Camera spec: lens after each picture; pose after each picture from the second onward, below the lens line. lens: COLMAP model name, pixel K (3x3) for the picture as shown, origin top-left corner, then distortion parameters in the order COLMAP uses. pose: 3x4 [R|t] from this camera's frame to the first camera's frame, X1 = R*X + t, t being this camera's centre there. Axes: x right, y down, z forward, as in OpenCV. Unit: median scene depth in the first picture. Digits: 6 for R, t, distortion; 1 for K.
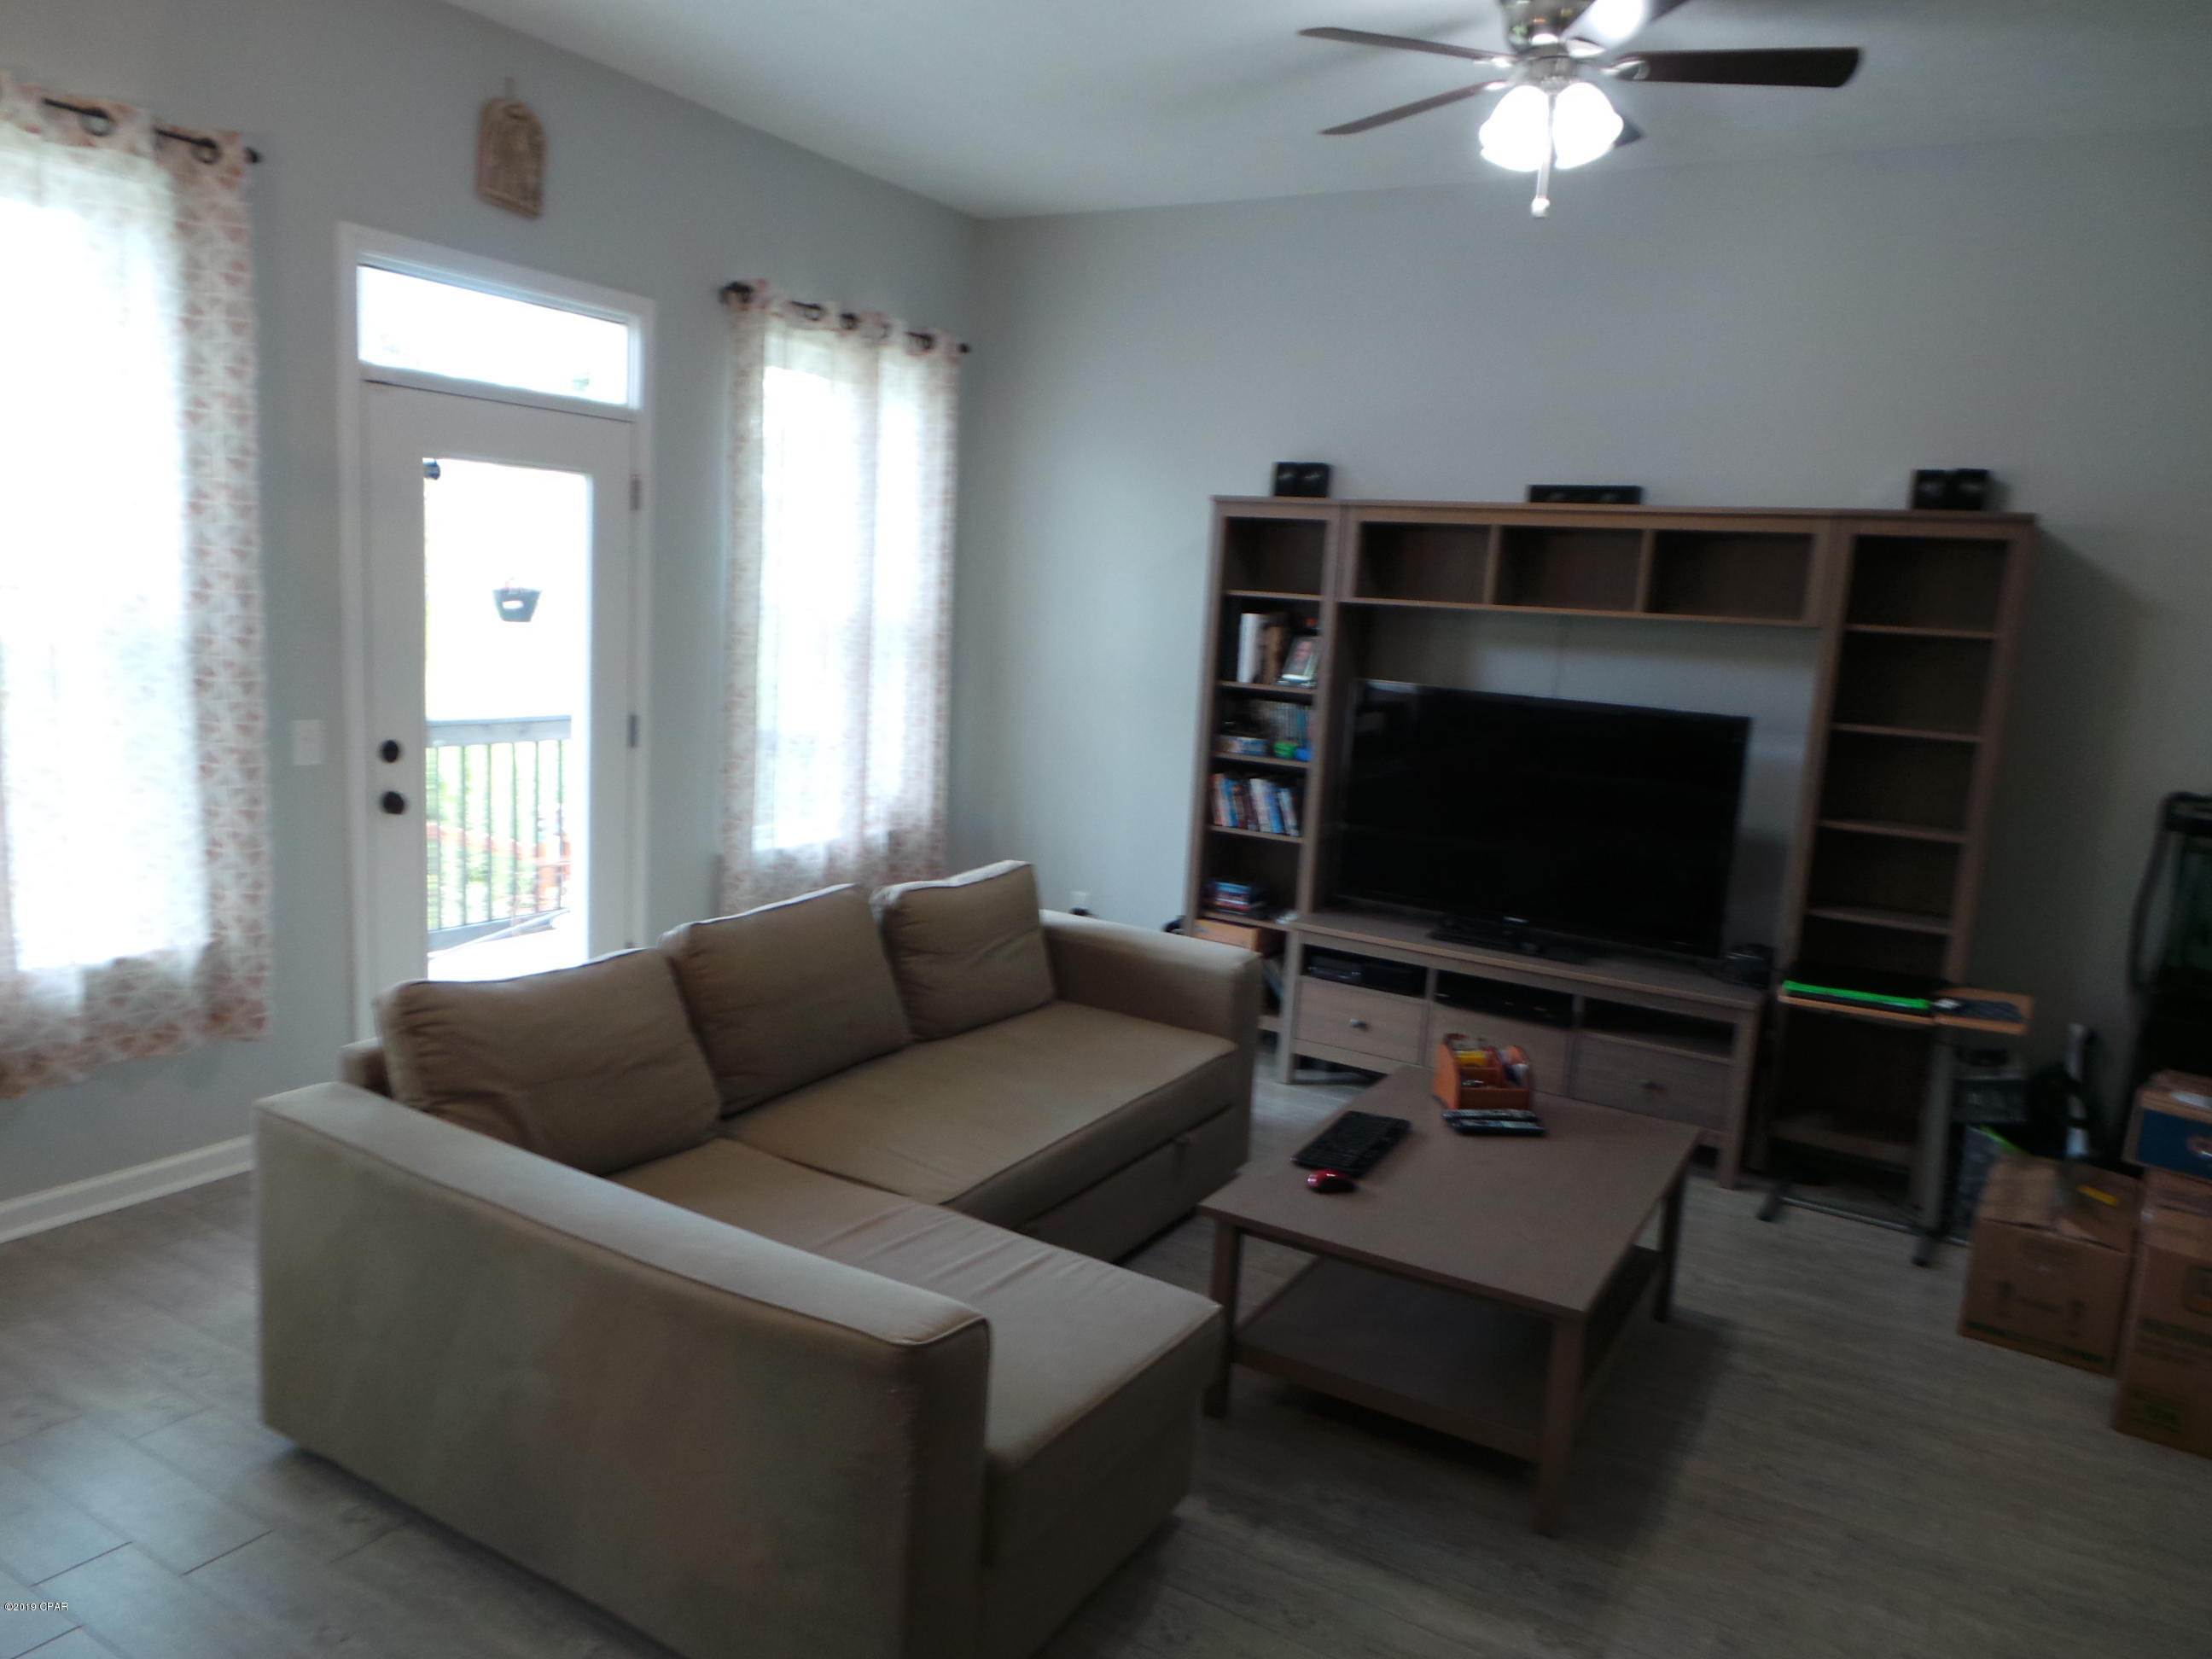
lens RADIAL K [[1527.7, 0, 1117.1], [0, 1527.7, 838.7], [0, 0, 1]] dist [-0.007291, 0.013776]
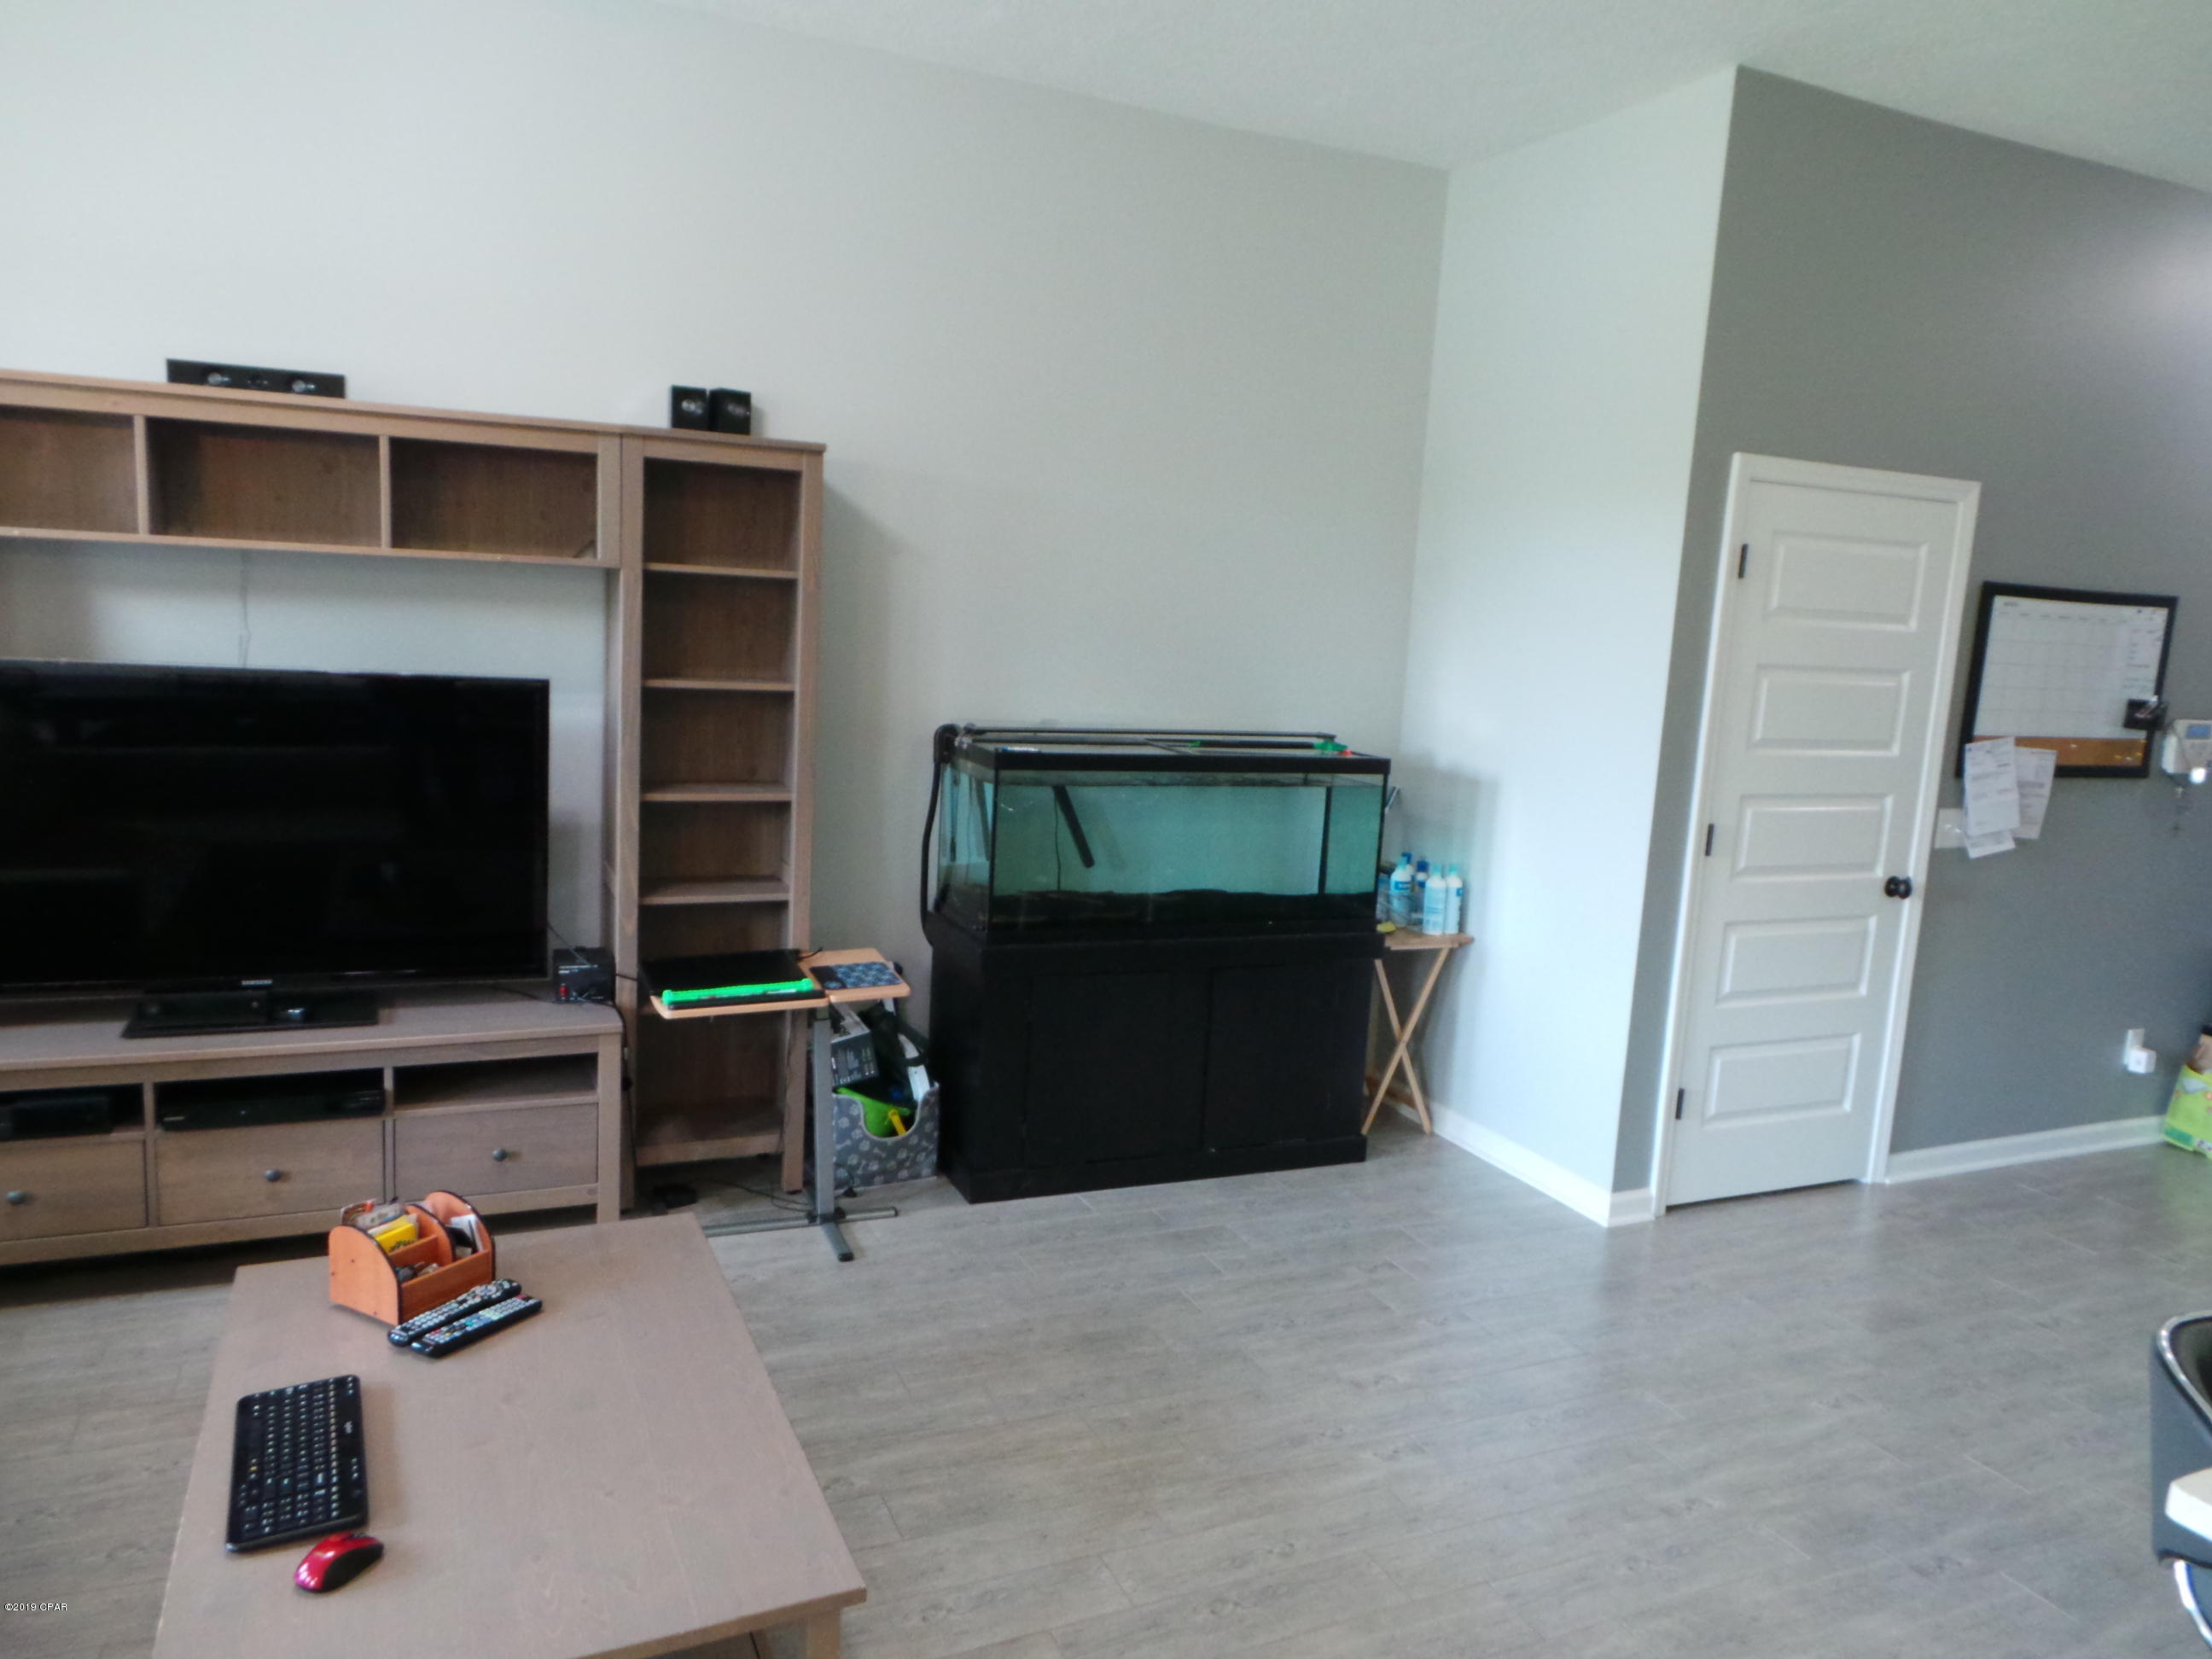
lens RADIAL K [[1531.0, 0, 1112.4], [0, 1531.0, 833.1], [0, 0, 1]] dist [0.002445, 0.005176]
pose [[0.570775, -0.153176, 0.806693, -0.084763], [0.105653, 0.987980, 0.112845, -0.059359], [-0.814281, 0.020820, 0.580097, 0.287603]]
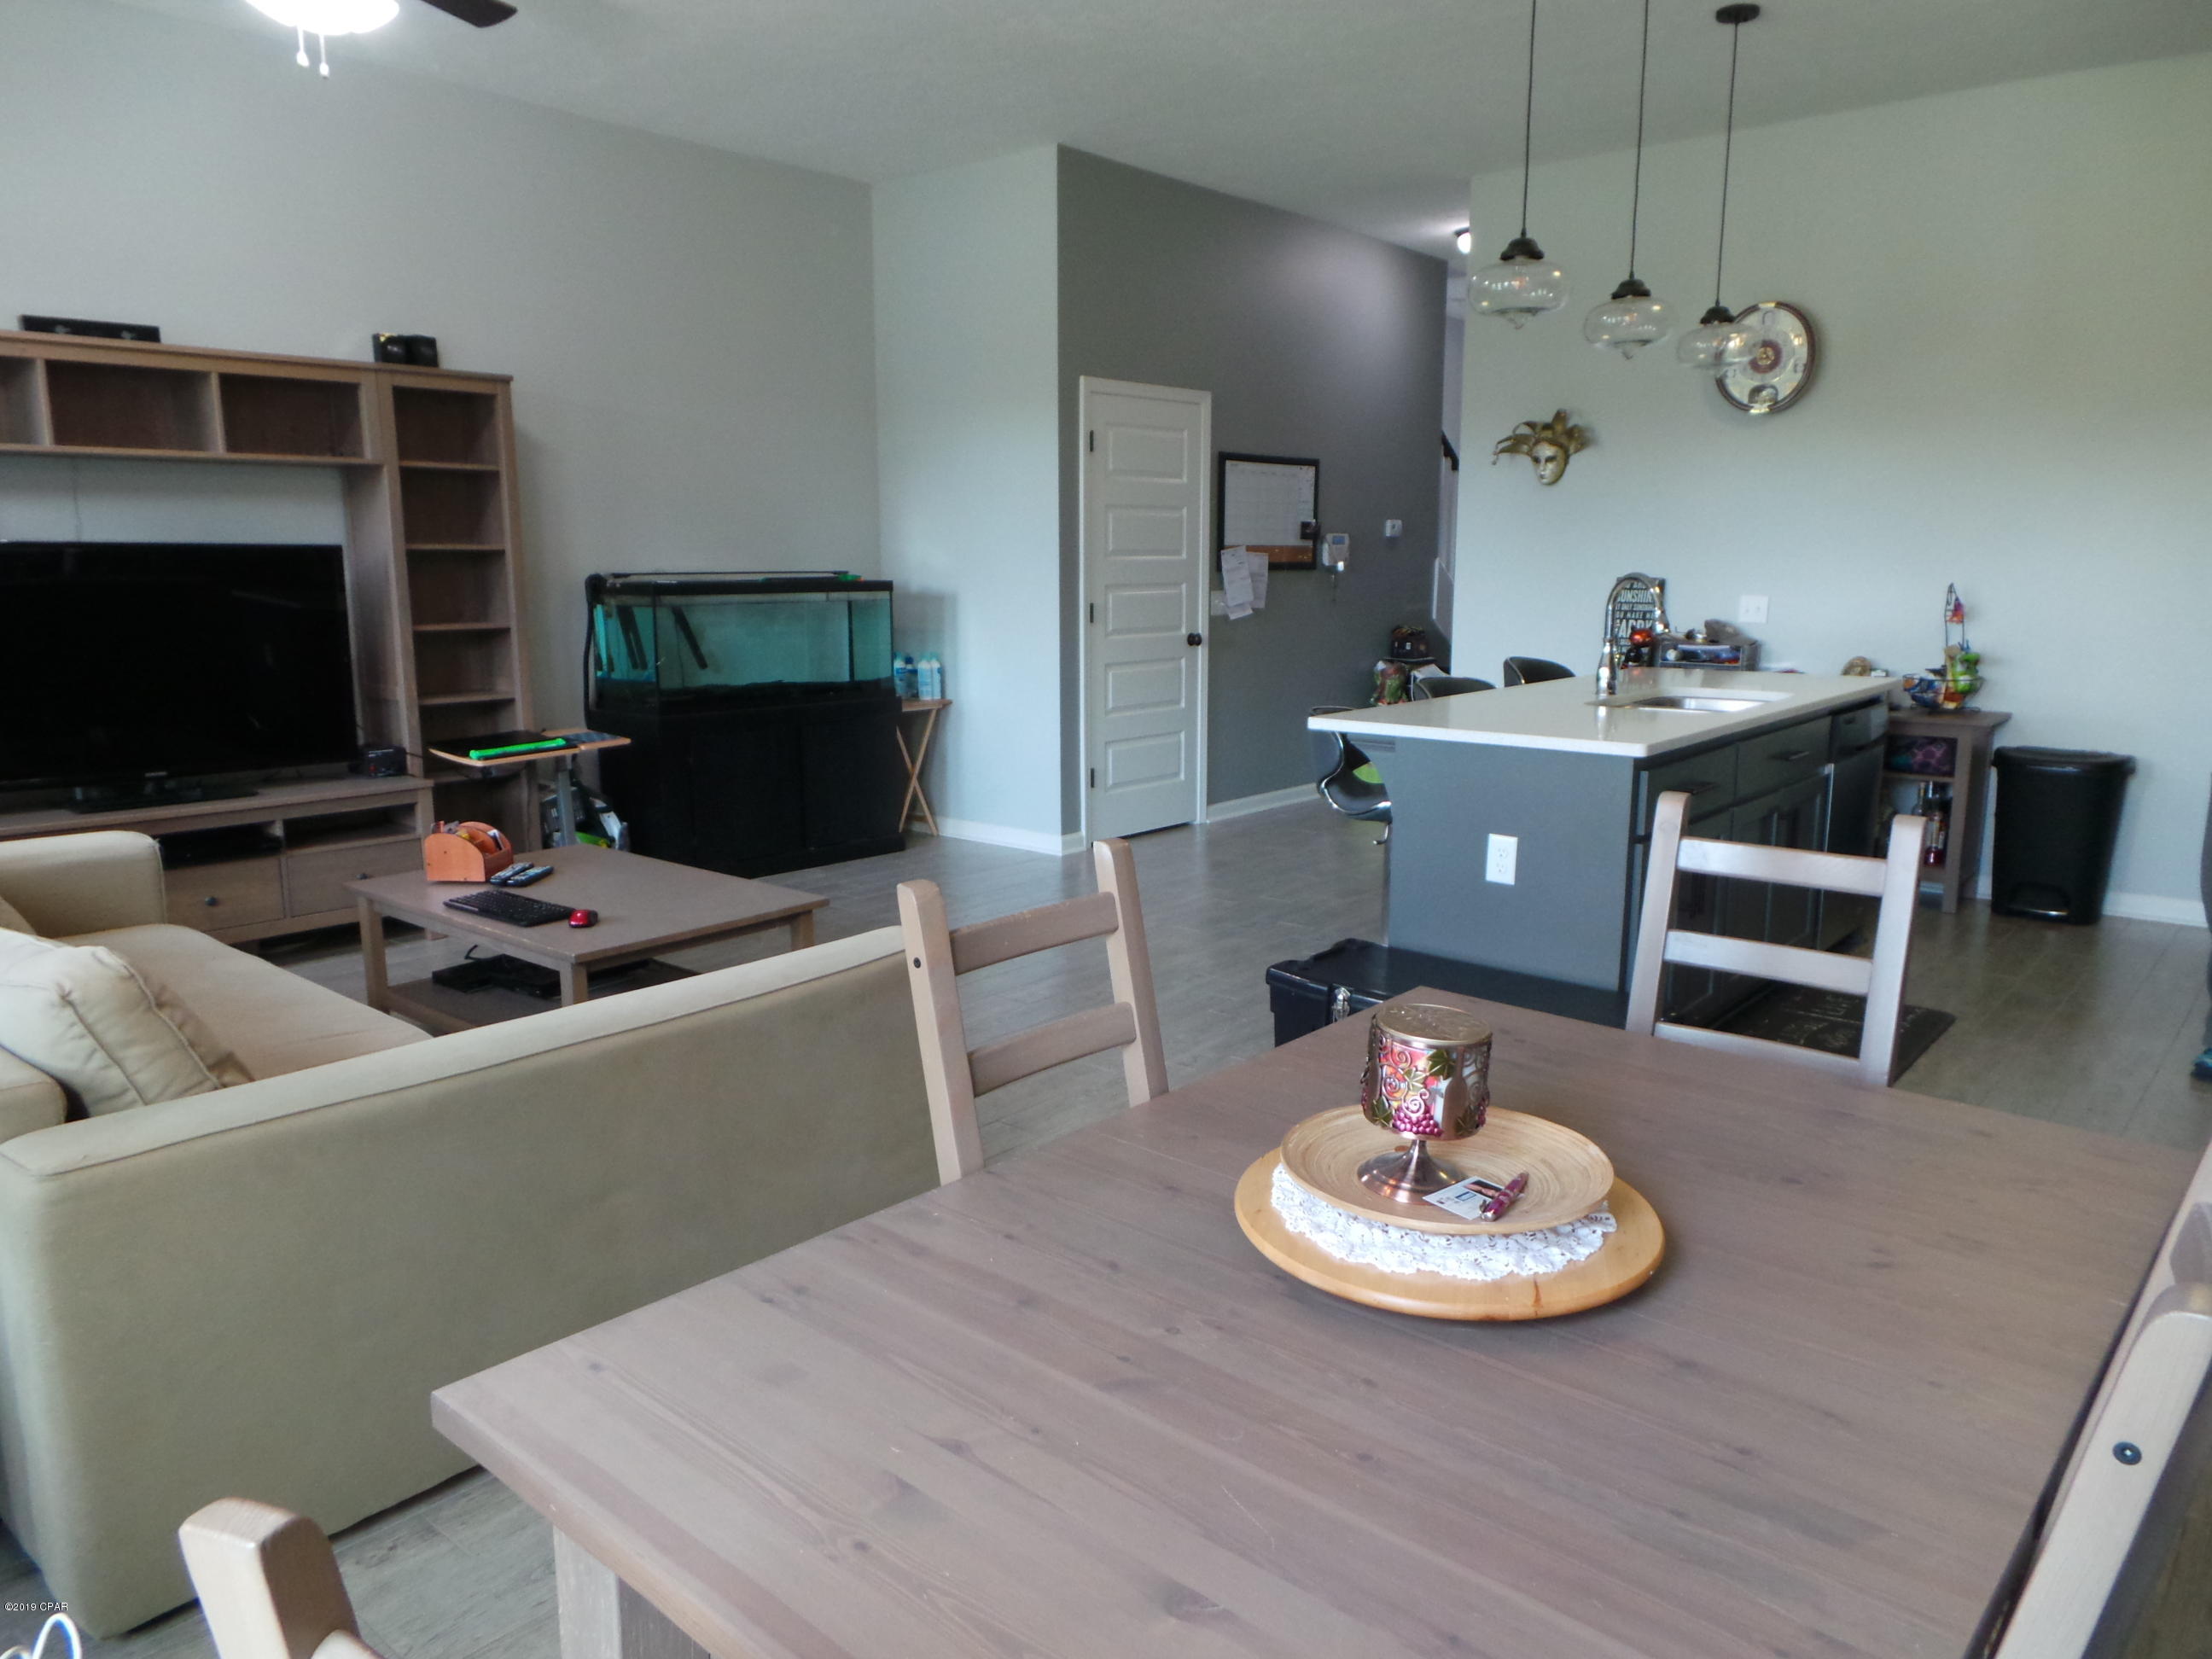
lens RADIAL K [[1527.7, 0, 1117.1], [0, 1527.7, 838.7], [0, 0, 1]] dist [-0.007291, 0.013776]
pose [[0.159015, -0.243294, 0.956829, -0.652234], [0.160160, 0.962680, 0.218165, -0.024066], [-0.974199, 0.118554, 0.192047, 0.239214]]
